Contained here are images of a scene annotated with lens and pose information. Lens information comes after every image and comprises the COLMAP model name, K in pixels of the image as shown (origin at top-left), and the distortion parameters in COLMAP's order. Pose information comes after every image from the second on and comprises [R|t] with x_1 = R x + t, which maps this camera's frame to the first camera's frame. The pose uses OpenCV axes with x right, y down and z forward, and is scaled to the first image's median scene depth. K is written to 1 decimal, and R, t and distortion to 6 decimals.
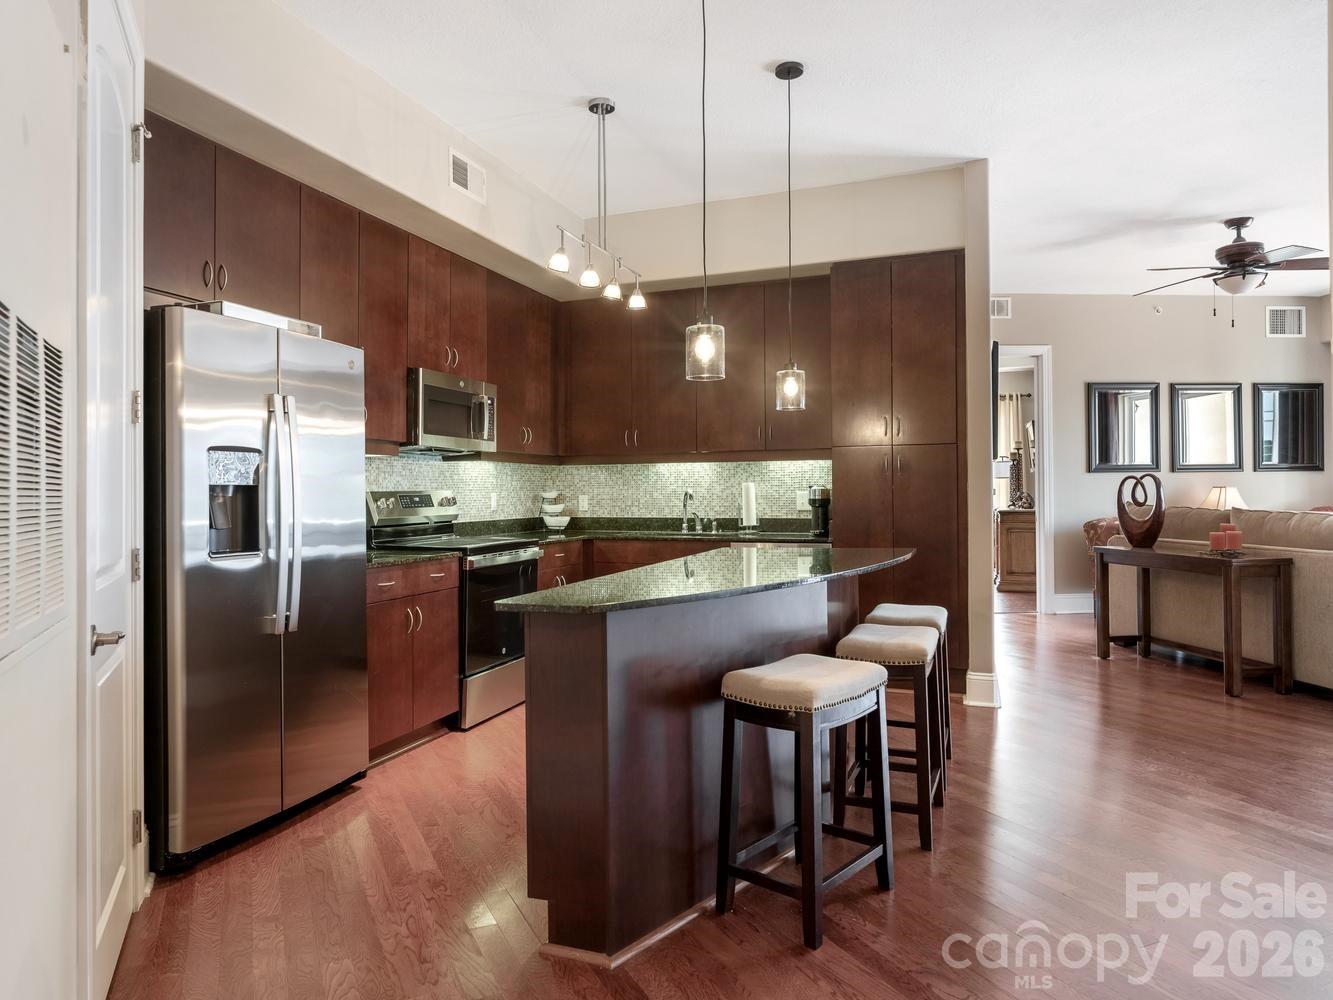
lens RADIAL K [[831.9, 0, 637.9], [0, 831.9, 486.6], [0, 0, 1]] dist [0.007364, -0.003894]
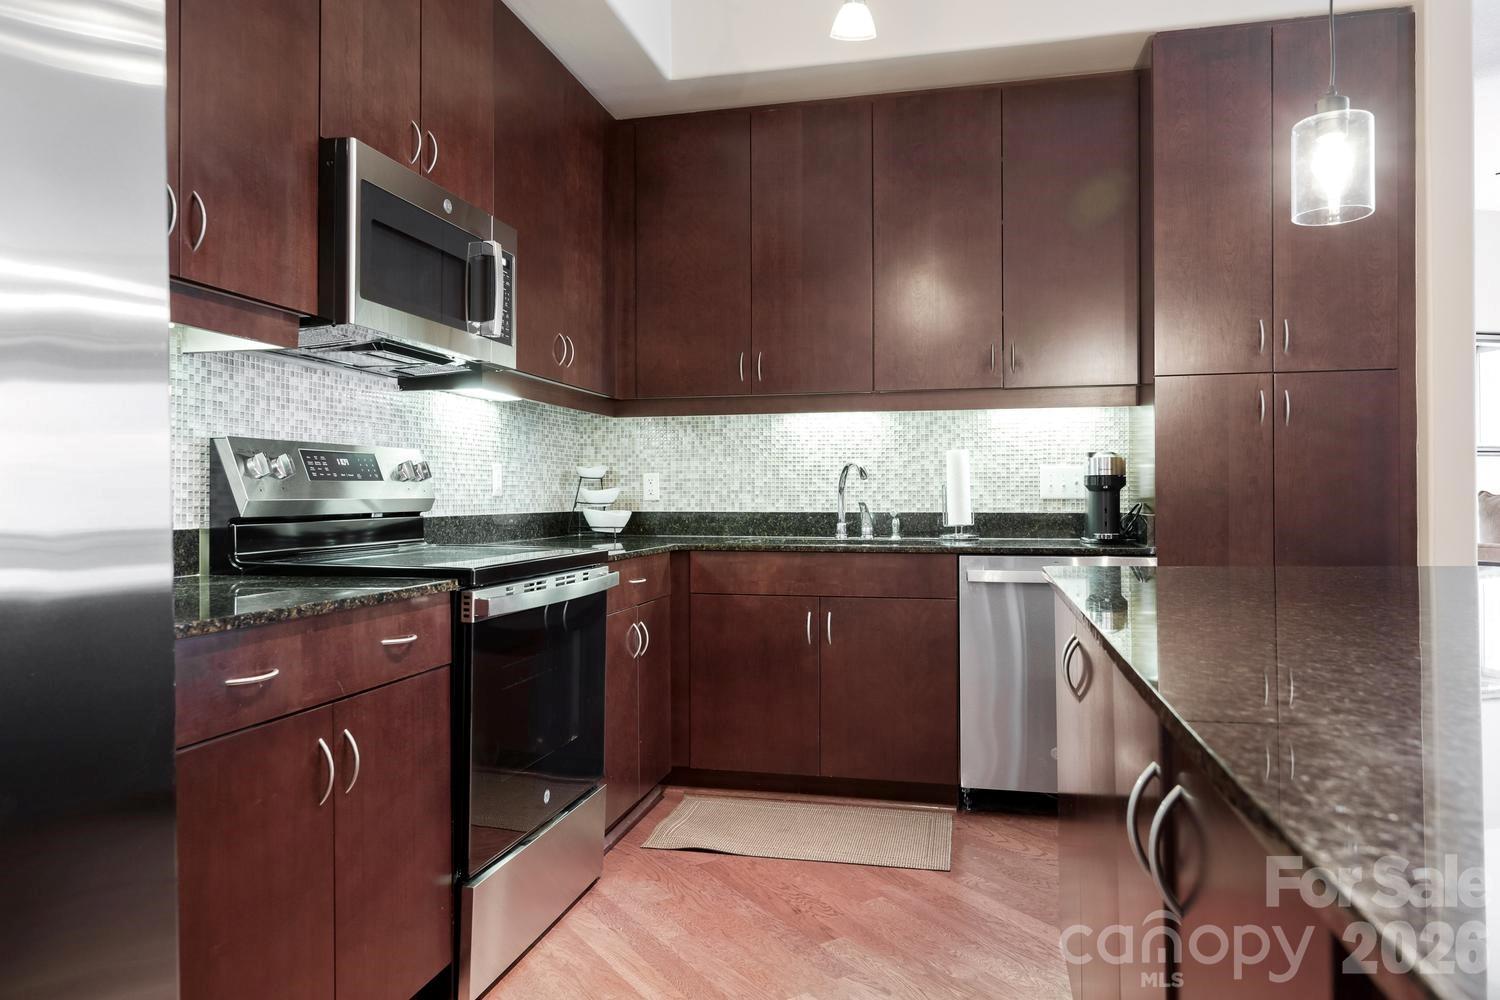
lens RADIAL K [[1001.0, 0, 747.0], [0, 1001.0, 508.5], [0, 0, 1]] dist [0.001058, 0.001554]
pose [[0.992523, 0.002262, 0.122037, -0.103850], [-0.004572, 0.999816, 0.018651, 0.026487], [-0.121972, -0.019069, 0.992350, 0.391777]]
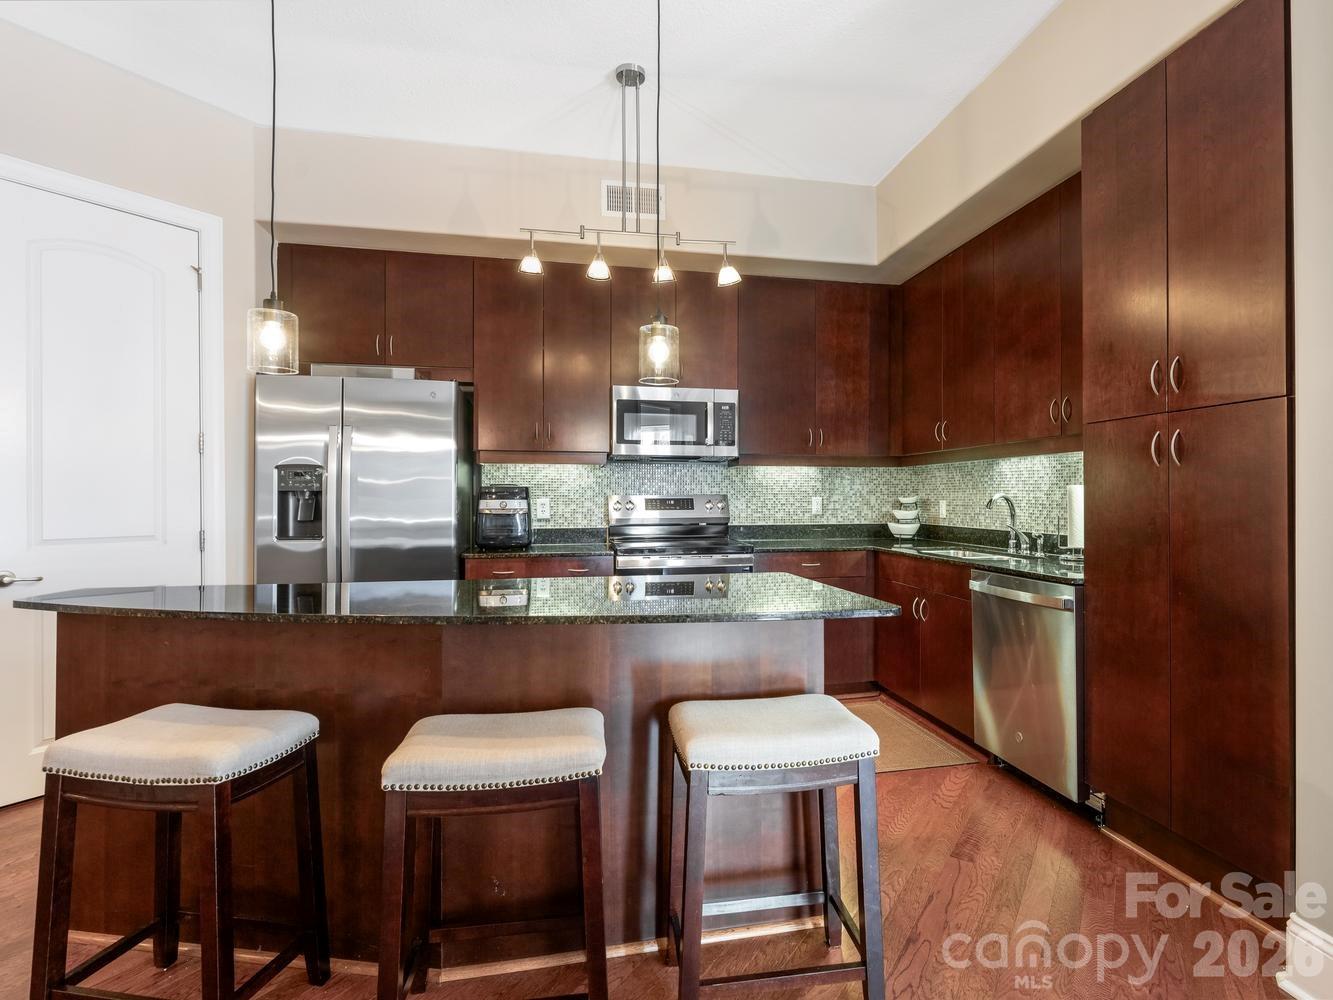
lens RADIAL K [[690.6, 0, 698.8], [0, 690.6, 505.0], [0, 0, 1]] dist [-0.003000, 0.000088]
pose [[0.518350, 0.015966, -0.855019, 0.514327], [0.005631, 0.999740, 0.022083, -0.002492], [0.855150, -0.016261, 0.518126, 0.507408]]
